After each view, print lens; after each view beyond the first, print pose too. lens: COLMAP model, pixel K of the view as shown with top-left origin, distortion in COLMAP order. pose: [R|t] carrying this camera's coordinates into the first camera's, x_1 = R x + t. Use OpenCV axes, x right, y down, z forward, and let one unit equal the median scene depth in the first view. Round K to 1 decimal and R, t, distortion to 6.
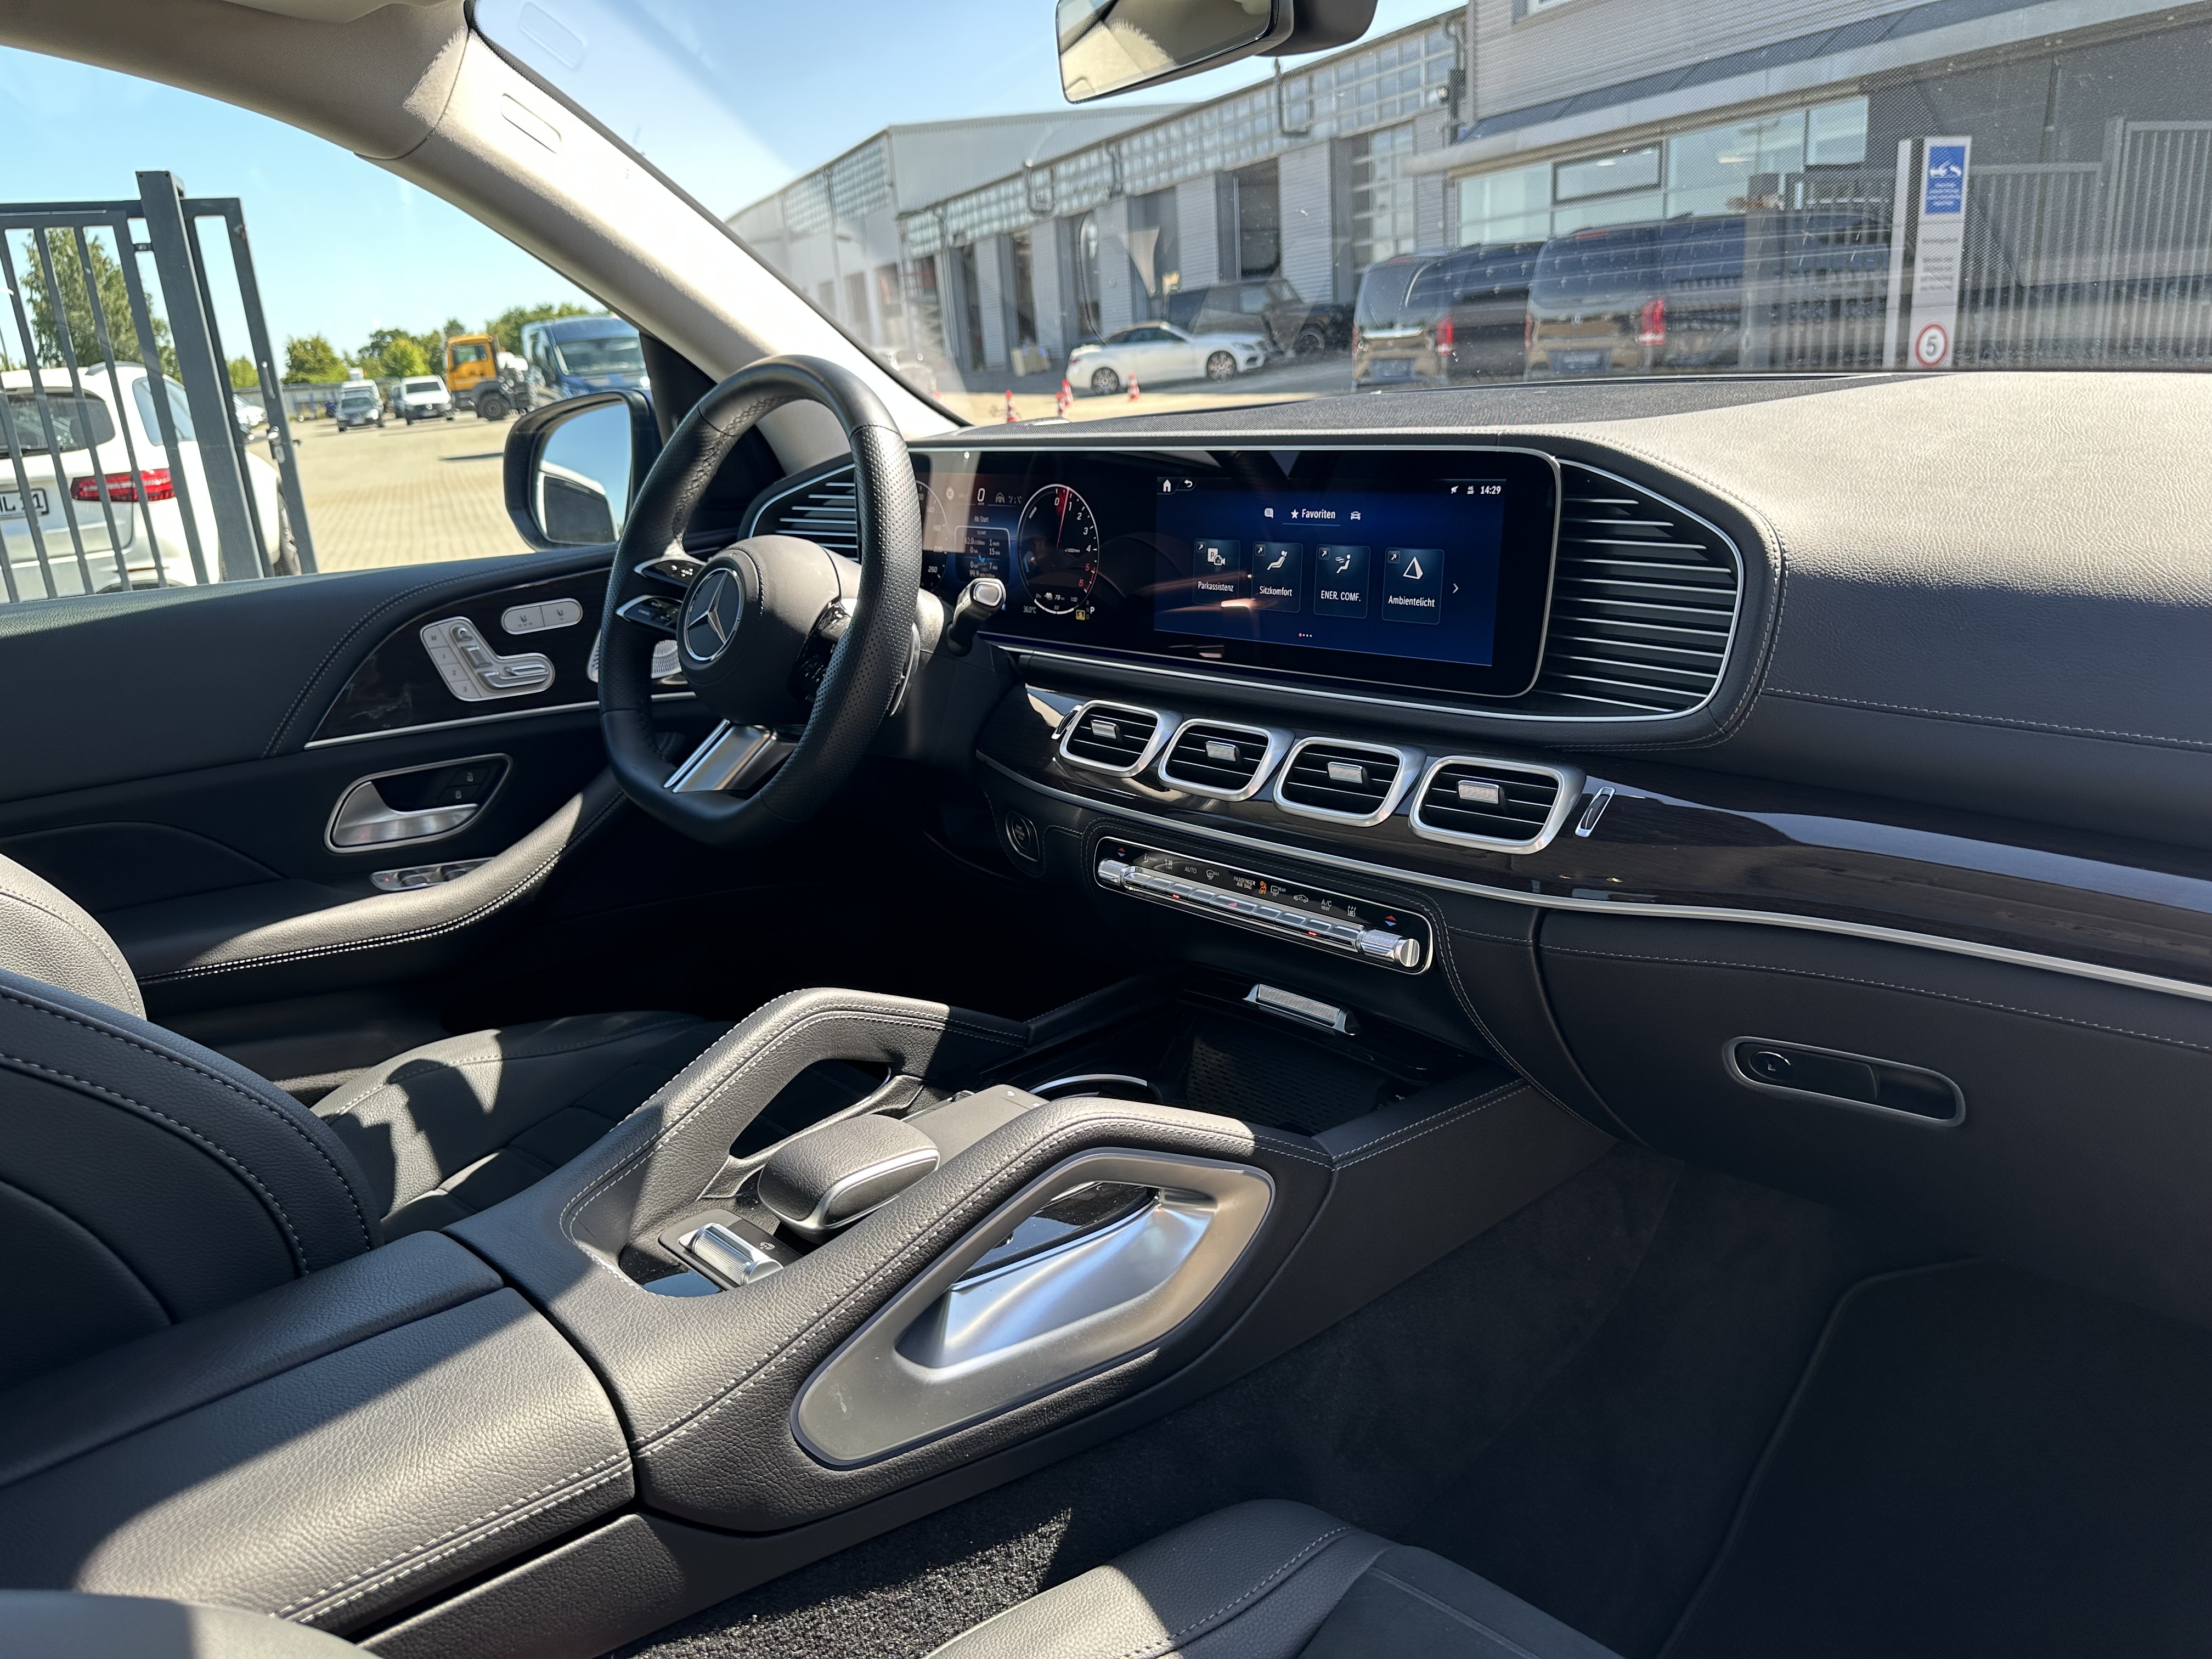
lens RADIAL K [[1555.2, 0, 1104.5], [0, 1555.2, 808.3], [0, 0, 1]] dist [0.000657, -0.008423]
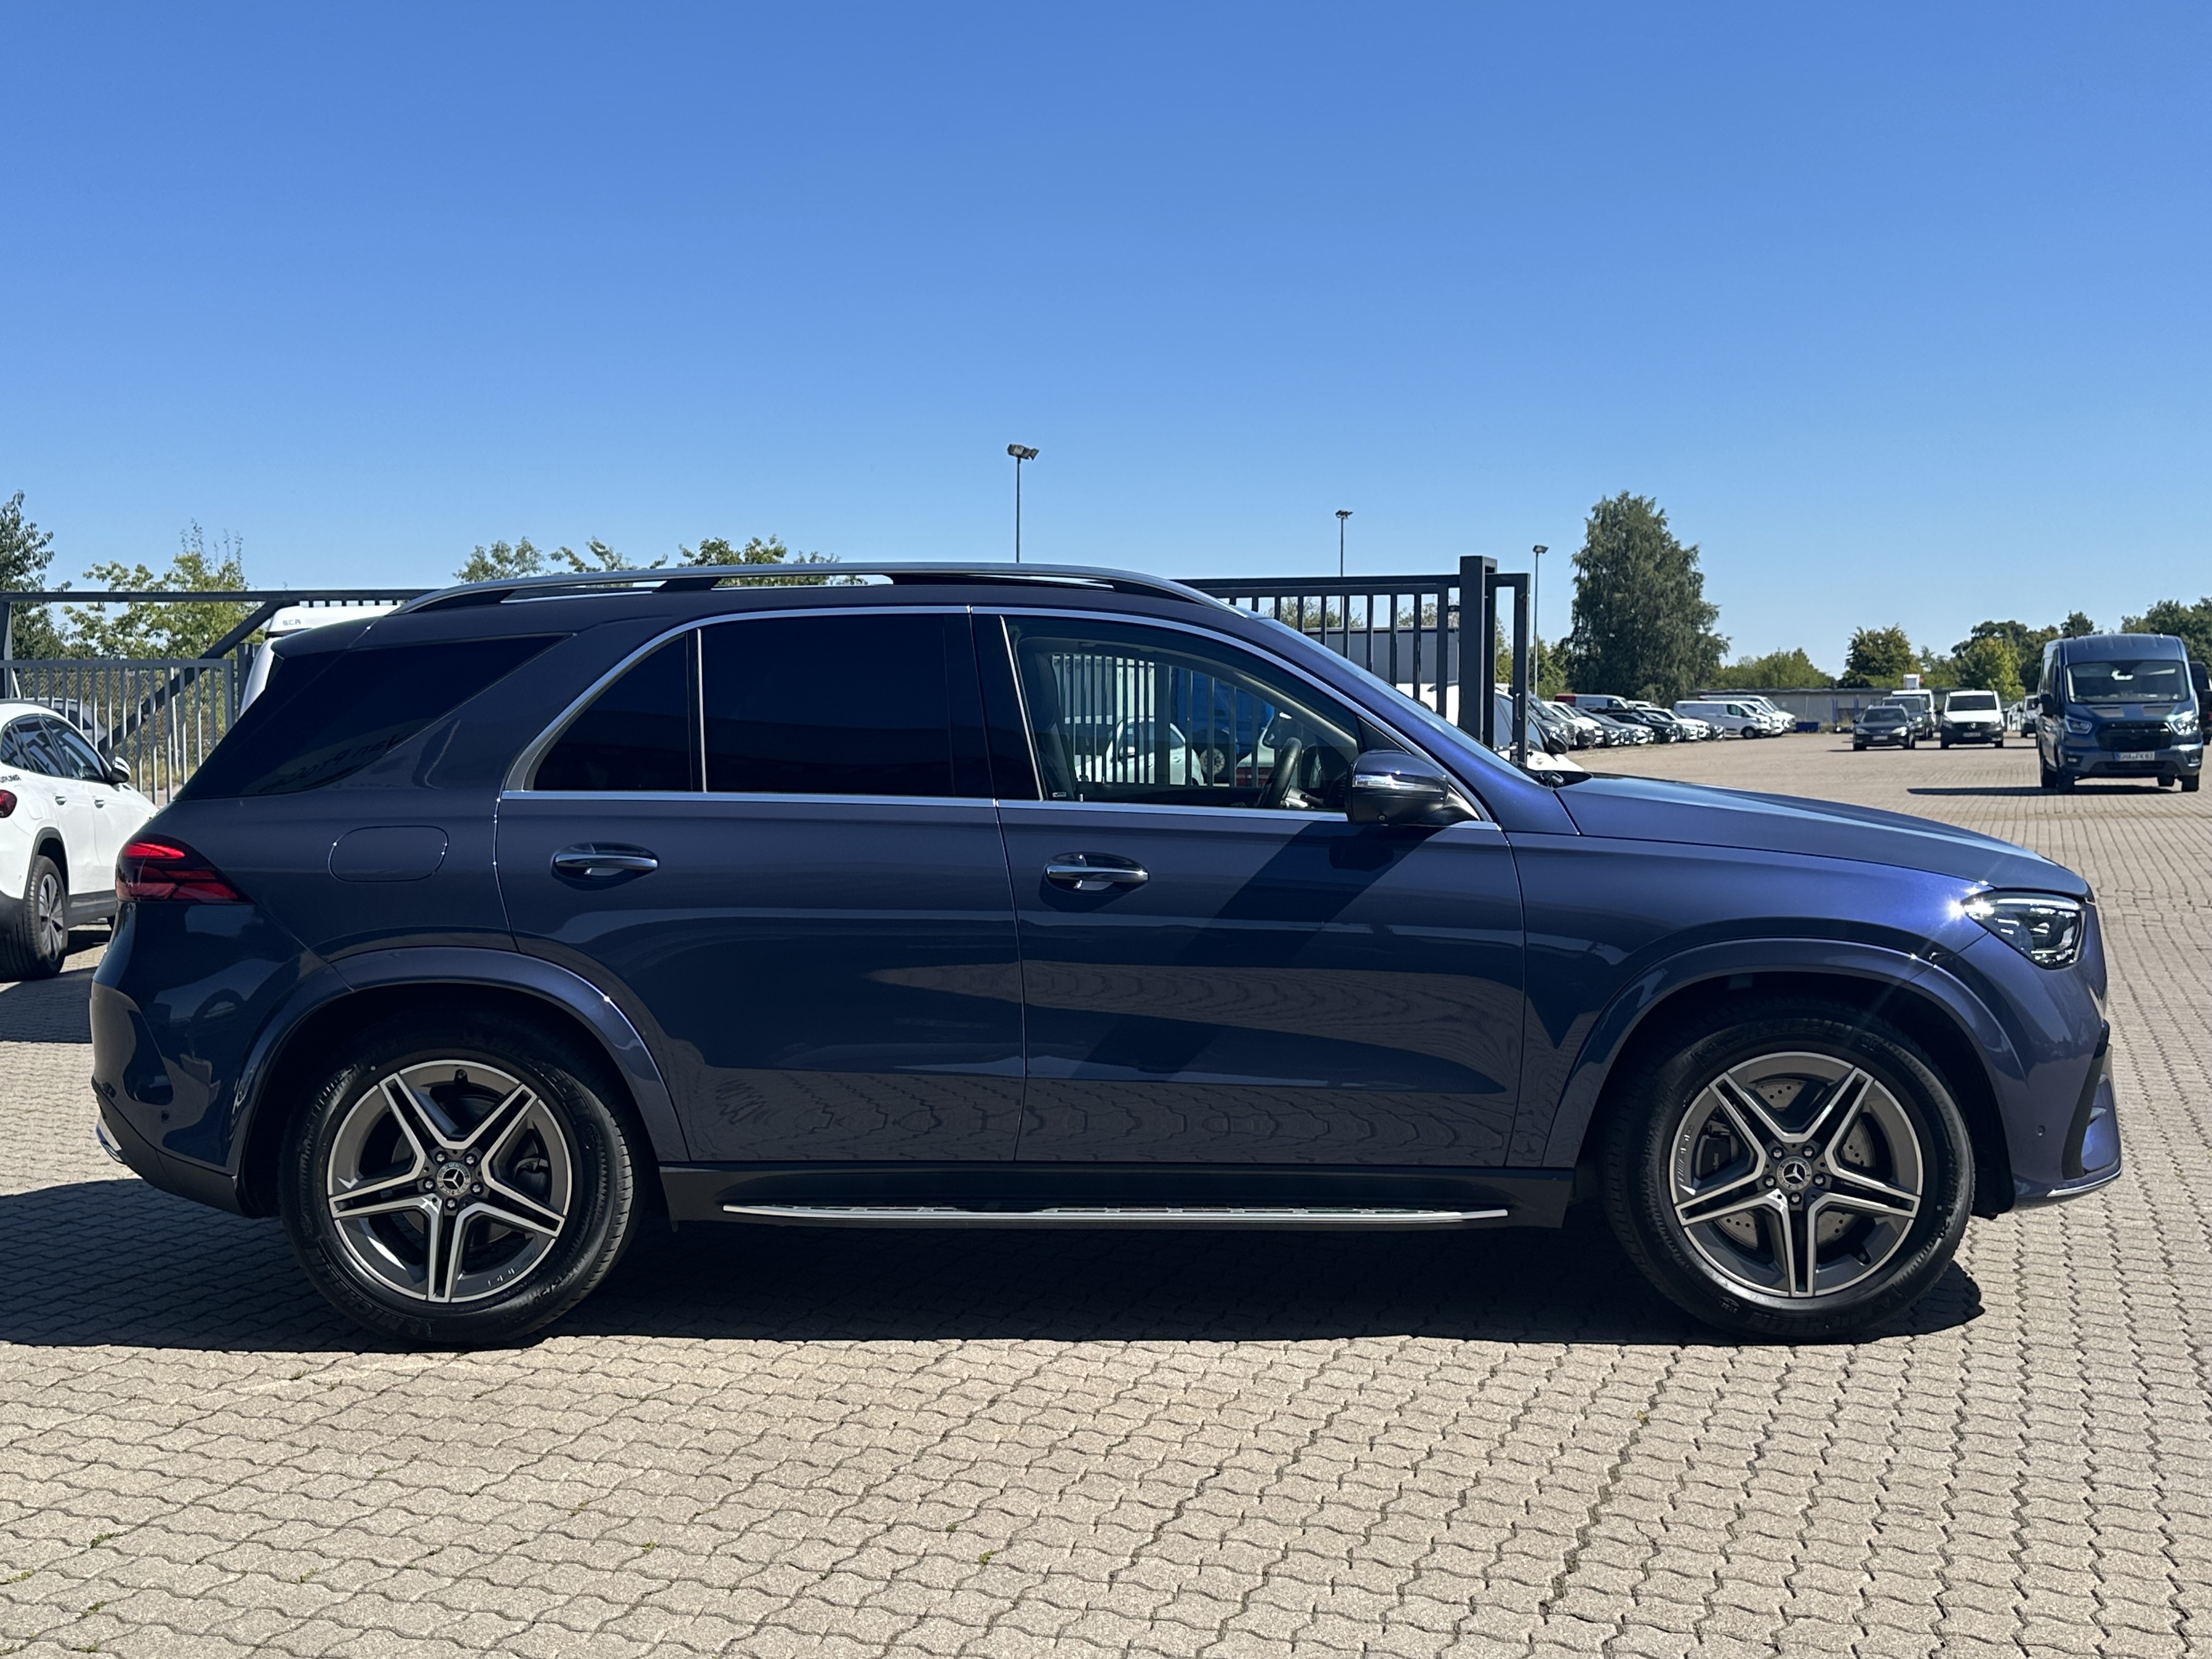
lens RADIAL K [[2504.3, 0, 1104.6], [0, 2504.3, 829.4], [0, 0, 1]] dist [-0.005608, 0.000000]
pose [[0.696023, 0.098136, -0.711282, 0.755624], [-0.244390, 0.963848, -0.106165, 0.135673], [0.675149, 0.247723, 0.694843, -0.692916]]
